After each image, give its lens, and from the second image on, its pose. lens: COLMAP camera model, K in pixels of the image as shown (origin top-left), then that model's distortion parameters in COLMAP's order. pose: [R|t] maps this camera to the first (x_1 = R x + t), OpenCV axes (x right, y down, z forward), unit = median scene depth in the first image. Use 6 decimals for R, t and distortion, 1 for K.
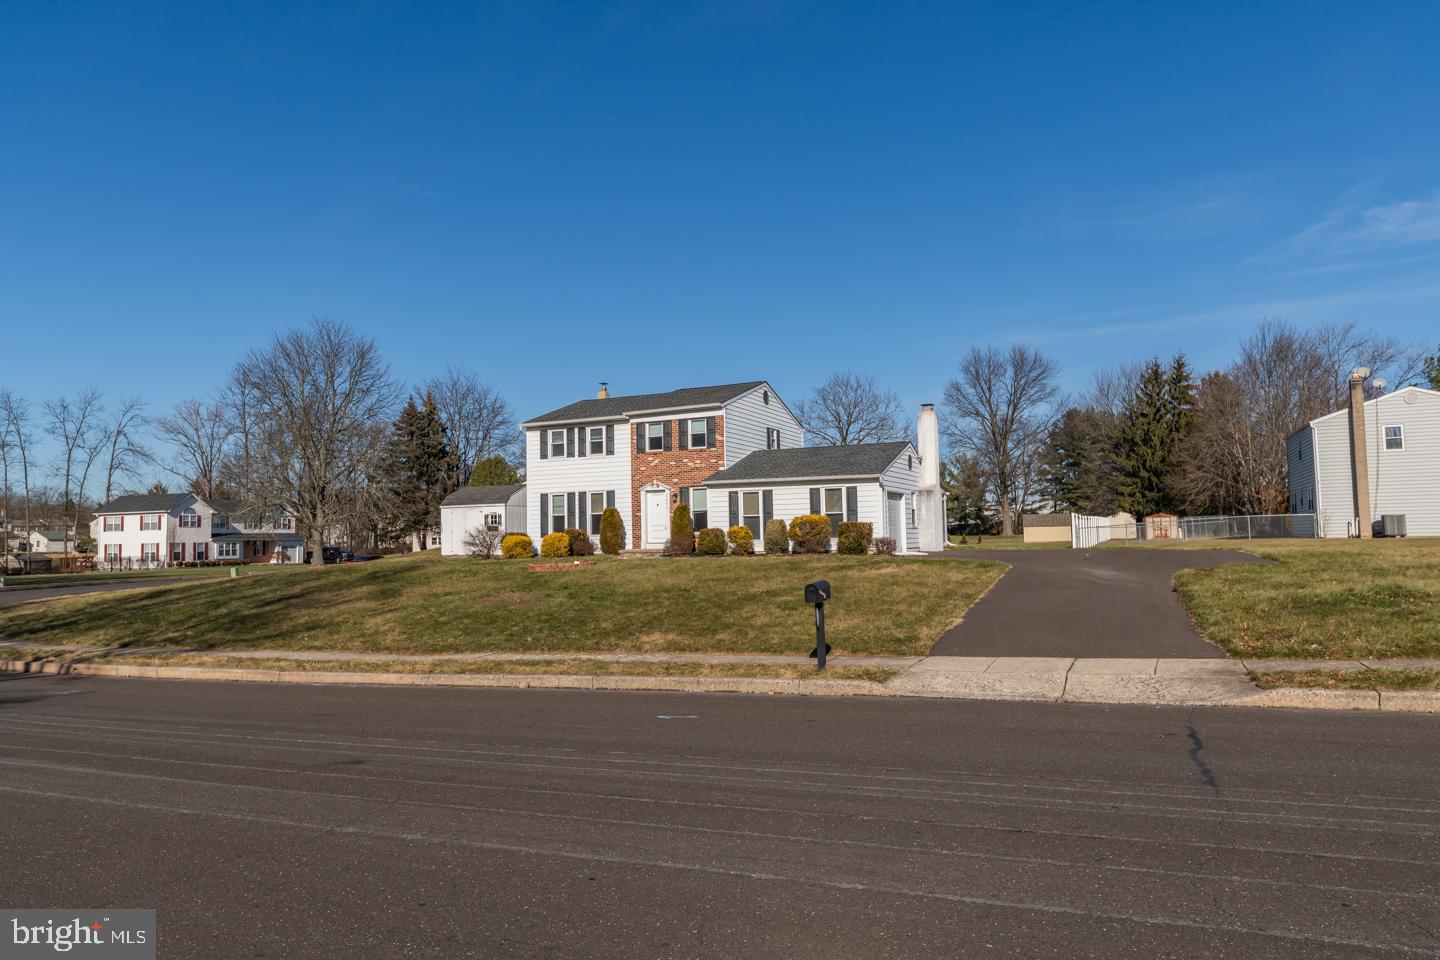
lens RADIAL K [[942.8, 0, 701.2], [0, 942.8, 500.7], [0, 0, 1]] dist [0.003553, -0.010690]
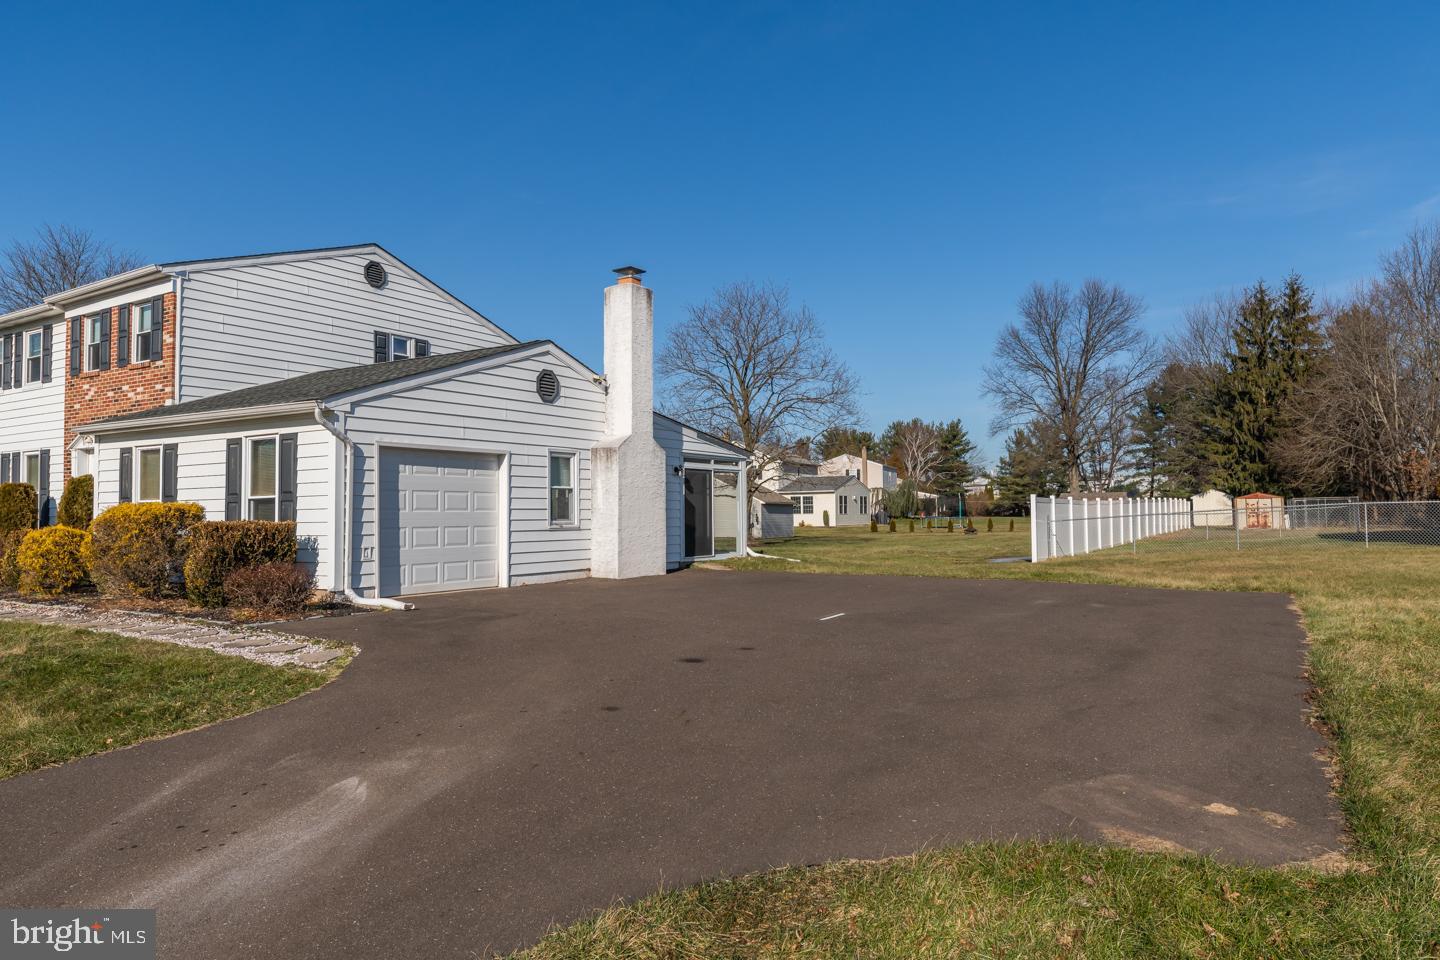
lens RADIAL K [[942.8, 0, 720.8], [0, 942.8, 482.8], [0, 0, 1]] dist [0.003553, -0.010690]
pose [[0.994194, 0.003308, -0.107547, 0.318291], [-0.002401, 0.999960, 0.008567, 0.001846], [0.107571, -0.008259, 0.994163, 0.495700]]
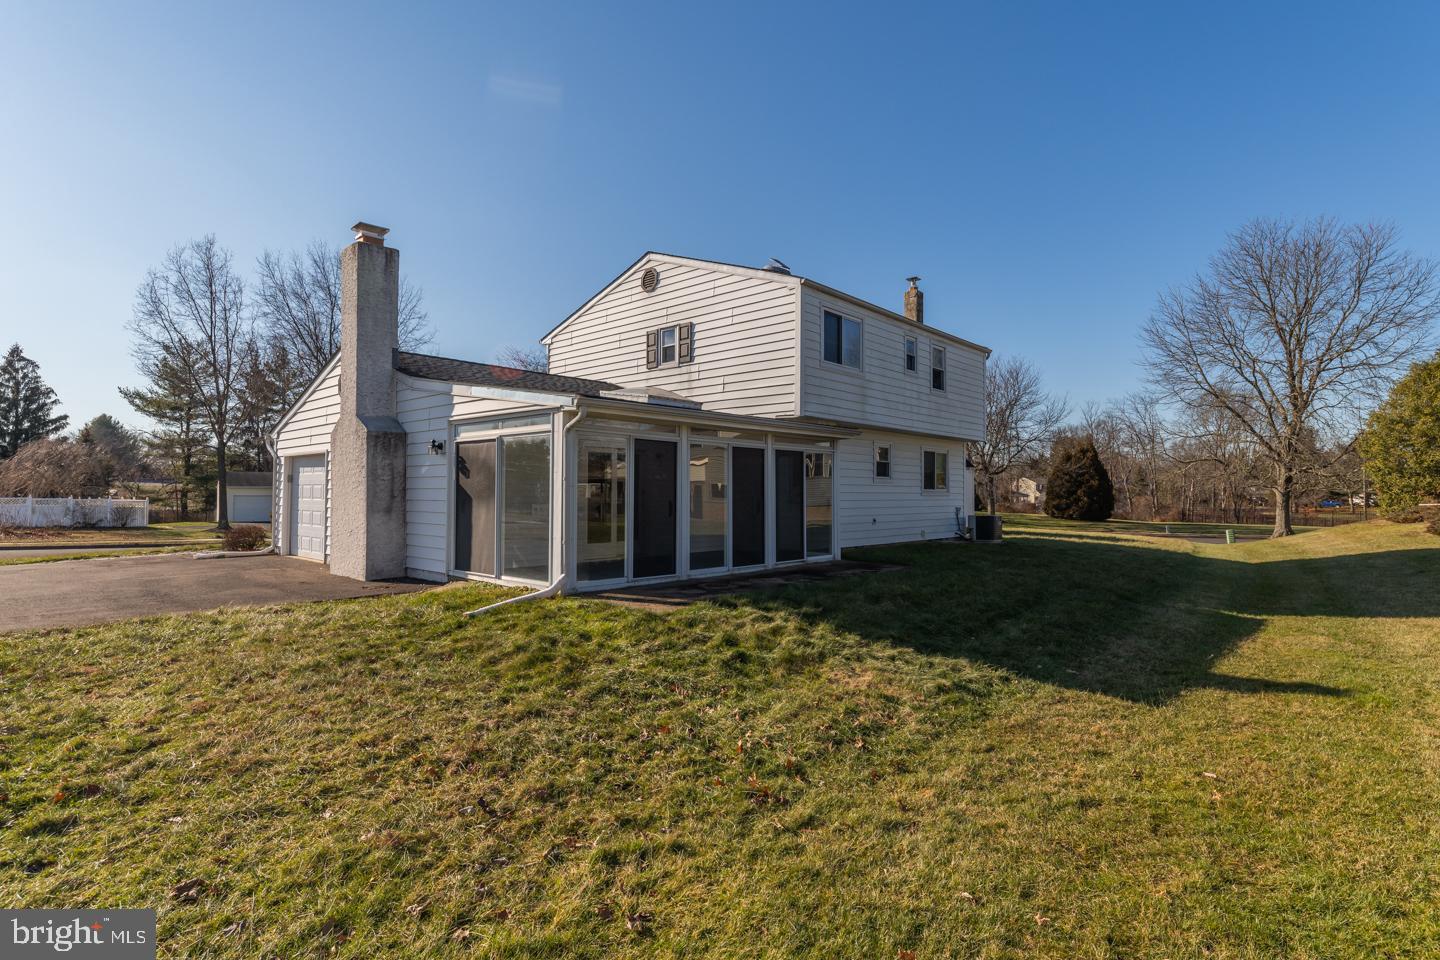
lens RADIAL K [[711.4, 0, 720.3], [0, 711.4, 479.0], [0, 0, 1]] dist [-0.000304, -0.000005]
pose [[-0.291644, -0.005407, -0.956512, 0.470041], [0.041235, 0.998983, -0.018220, 0.021050], [0.955638, -0.044756, -0.291124, 1.162918]]
